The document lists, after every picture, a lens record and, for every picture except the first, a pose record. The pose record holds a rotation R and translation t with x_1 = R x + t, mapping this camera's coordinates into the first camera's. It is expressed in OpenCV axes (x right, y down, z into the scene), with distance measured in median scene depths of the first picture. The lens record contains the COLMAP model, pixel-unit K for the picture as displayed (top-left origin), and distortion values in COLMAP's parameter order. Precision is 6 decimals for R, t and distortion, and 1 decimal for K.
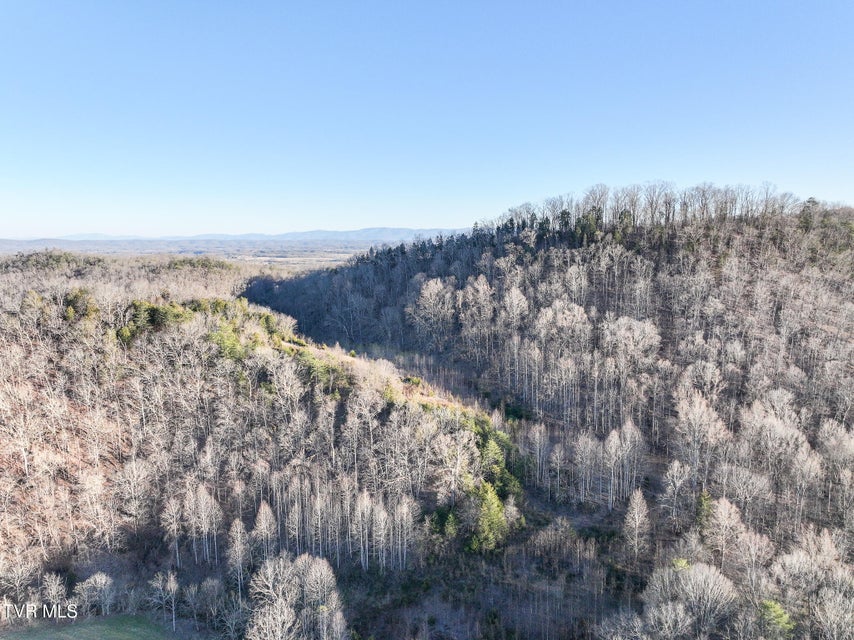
lens RADIAL K [[601.3, 0, 425.0], [0, 601.3, 316.8], [0, 0, 1]] dist [-0.005214, 0.019449]
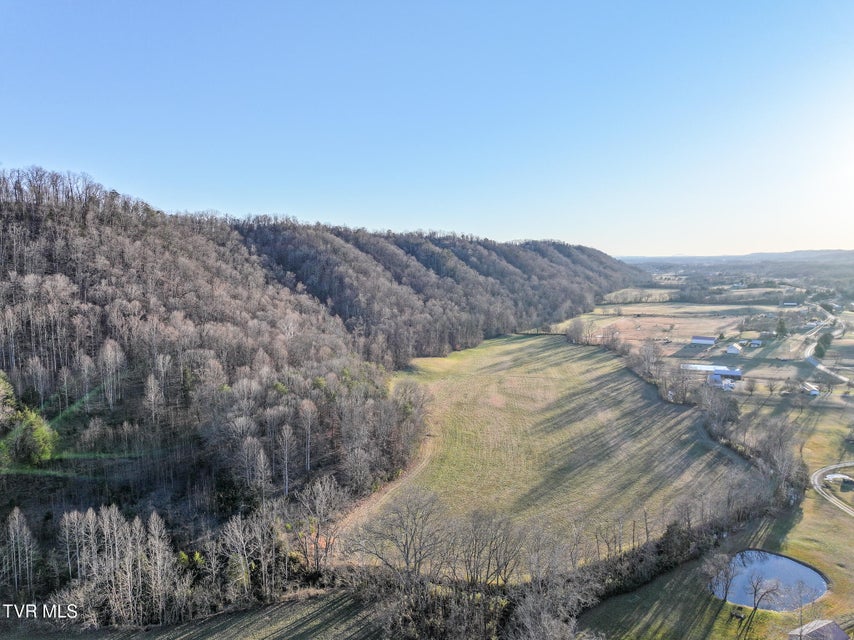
lens RADIAL K [[601.3, 0, 426.1], [0, 601.3, 318.8], [0, 0, 1]] dist [-0.005214, 0.019449]
pose [[0.293374, -0.091496, 0.951609, -0.544800], [0.130631, 0.989910, 0.054906, 0.122859], [-0.947031, 0.108202, 0.302366, -0.010978]]
